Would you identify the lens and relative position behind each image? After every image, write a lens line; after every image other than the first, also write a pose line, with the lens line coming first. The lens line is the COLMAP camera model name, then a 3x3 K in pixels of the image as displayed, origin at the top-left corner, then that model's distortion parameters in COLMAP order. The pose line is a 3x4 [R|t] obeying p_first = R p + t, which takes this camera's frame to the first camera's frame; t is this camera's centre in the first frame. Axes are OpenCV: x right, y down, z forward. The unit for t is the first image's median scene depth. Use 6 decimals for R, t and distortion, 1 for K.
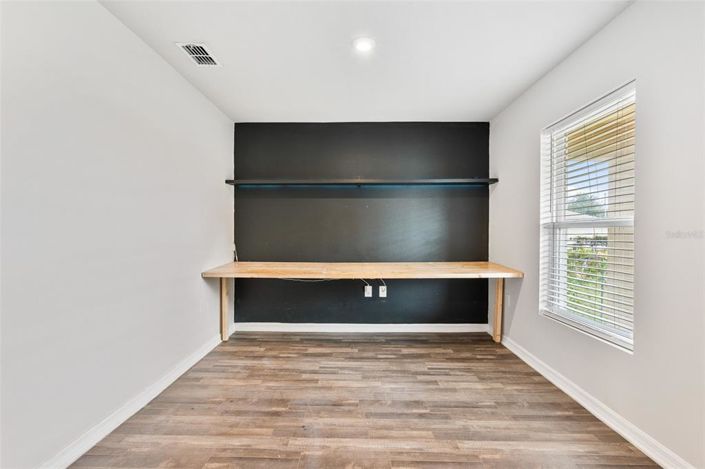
lens RADIAL K [[316.3, 0, 349.0], [0, 316.3, 233.8], [0, 0, 1]] dist [-0.008776, 0.003731]
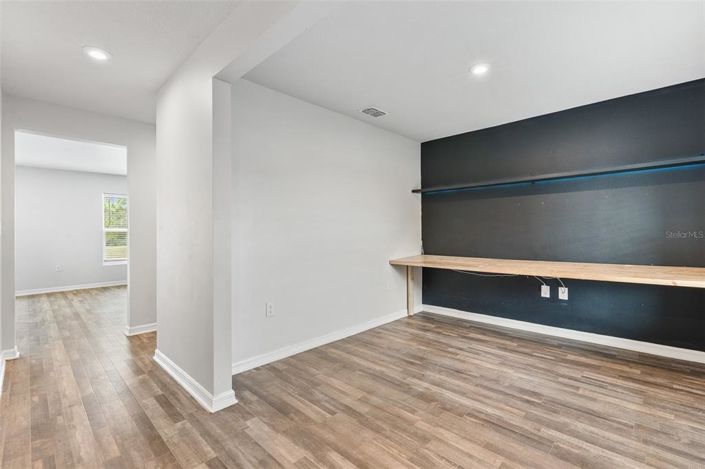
lens RADIAL K [[316.3, 0, 349.0], [0, 316.3, 229.1], [0, 0, 1]] dist [-0.008776, 0.003731]
pose [[0.728061, -0.013509, -0.685380, 0.364305], [0.005060, 0.999884, -0.014333, 0.005214], [0.685494, 0.006967, 0.728045, -0.132030]]
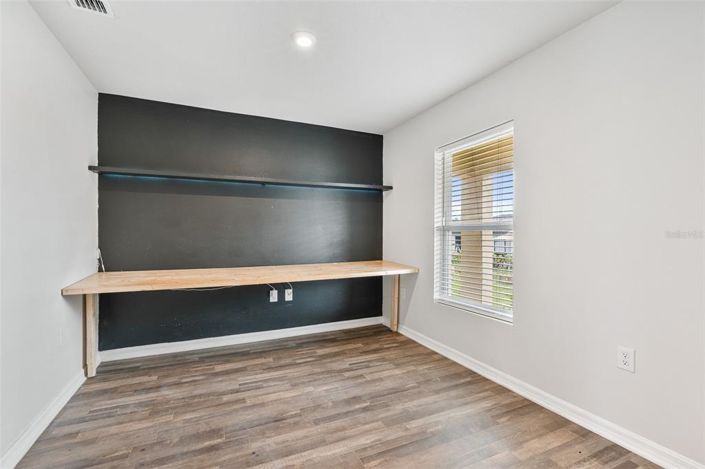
lens RADIAL K [[316.3, 0, 348.4], [0, 316.3, 235.8], [0, 0, 1]] dist [-0.008776, 0.003731]
pose [[0.902259, -0.003427, 0.431181, -0.186116], [0.003472, 0.999994, 0.000684, 0.000719], [-0.431181, 0.000880, 0.902265, 0.055515]]
